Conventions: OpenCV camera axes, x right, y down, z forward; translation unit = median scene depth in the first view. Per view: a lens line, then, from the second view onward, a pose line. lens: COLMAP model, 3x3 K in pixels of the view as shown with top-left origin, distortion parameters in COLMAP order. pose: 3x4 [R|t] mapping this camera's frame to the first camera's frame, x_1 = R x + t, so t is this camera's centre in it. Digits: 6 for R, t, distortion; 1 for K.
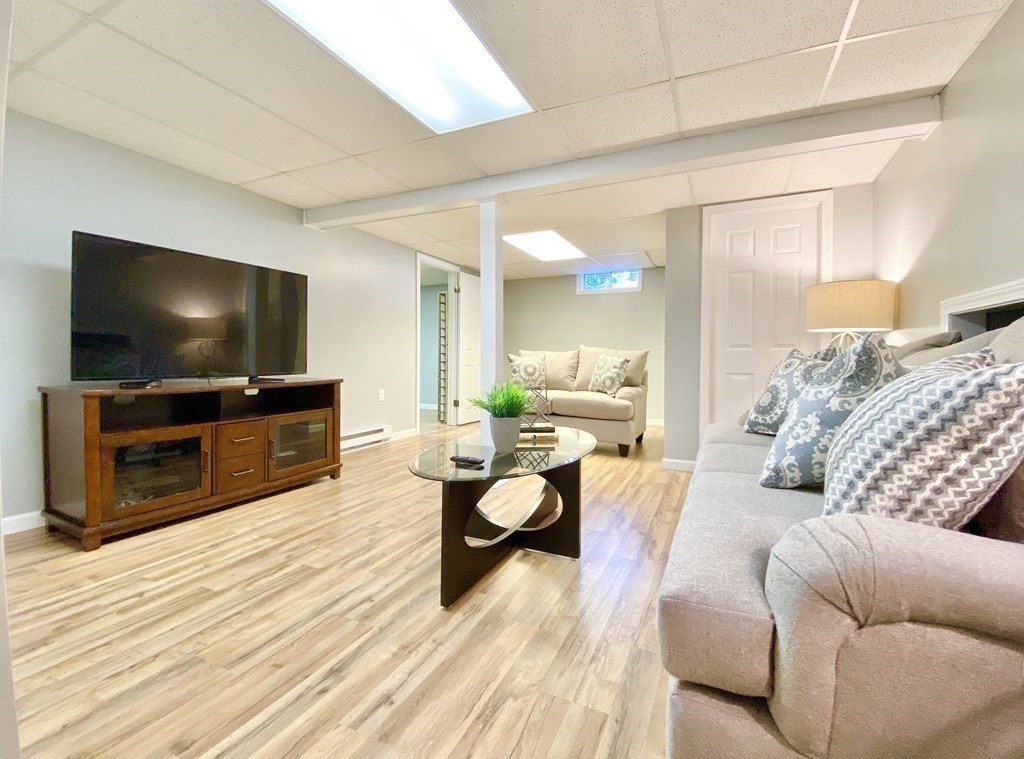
lens RADIAL K [[429.3, 0, 521.2], [0, 429.3, 375.5], [0, 0, 1]] dist [-0.002190, -0.000519]
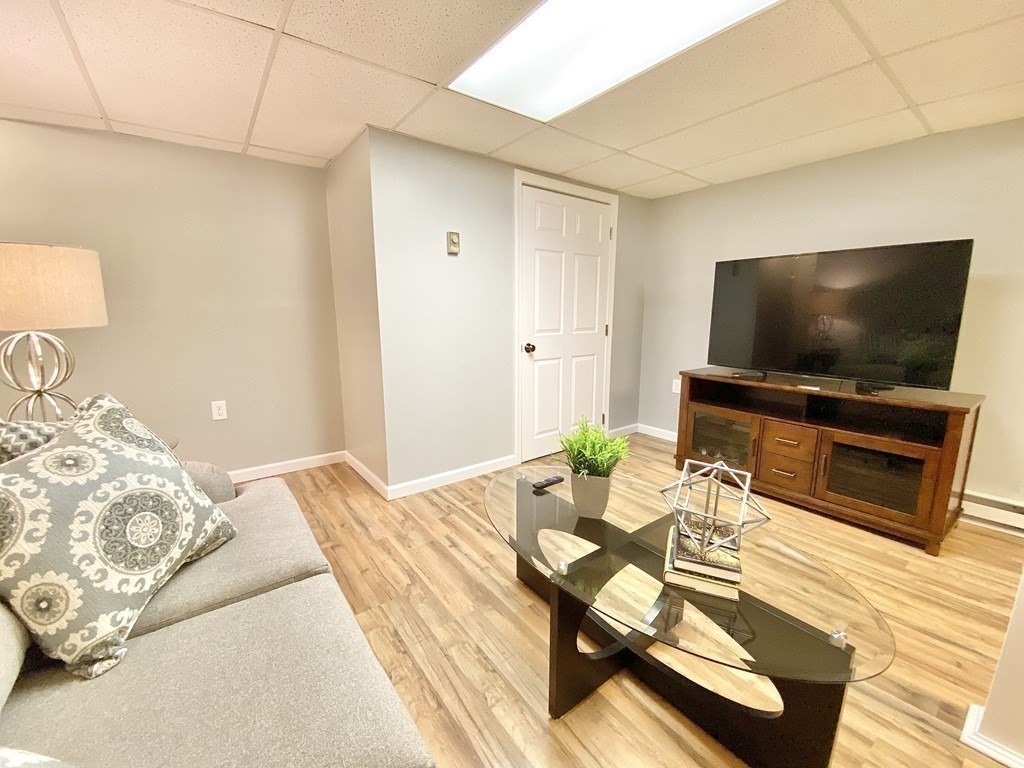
lens RADIAL K [[414.8, 0, 512.0], [0, 414.8, 384.0], [0, 0, 1]] dist [0.035471, -0.028473]
pose [[-0.463219, 0.142441, -0.874722, 0.650034], [-0.044701, 0.981988, 0.183580, -0.176746], [0.885116, 0.124139, -0.448508, 1.186076]]
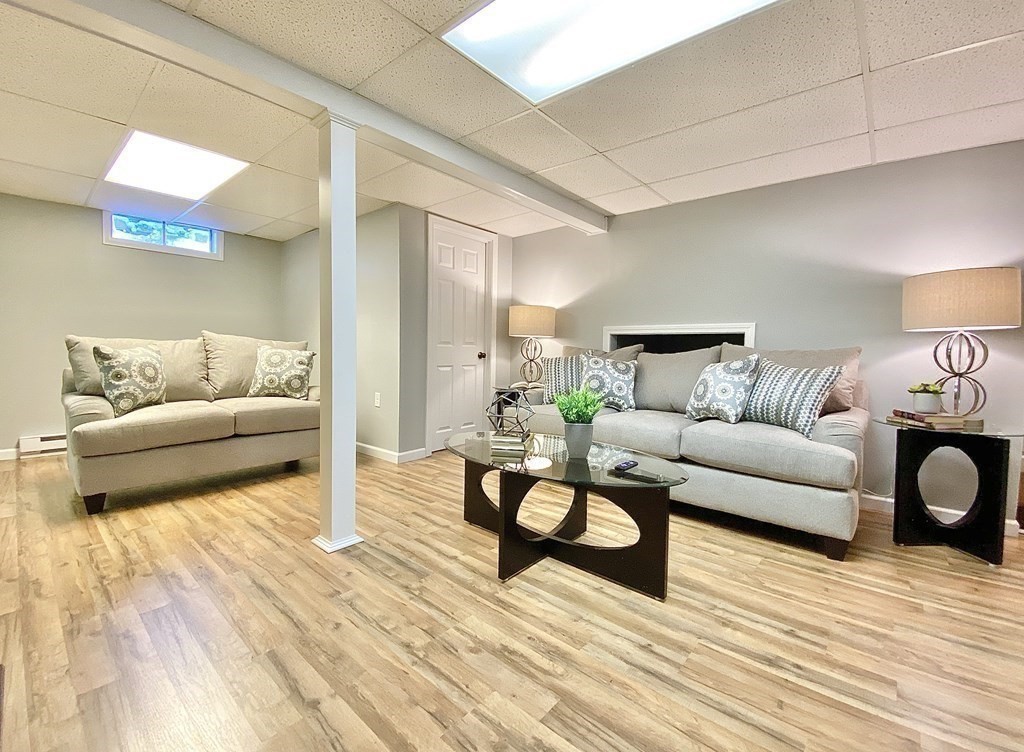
lens RADIAL K [[447.8, 0, 512.0], [0, 447.8, 376.0], [0, 0, 1]] dist [0.014529, -0.011958]
pose [[0.270560, -0.060999, 0.960769, -1.098769], [0.023770, 0.998110, 0.056676, -0.076420], [-0.962409, 0.007503, 0.271499, 0.869711]]
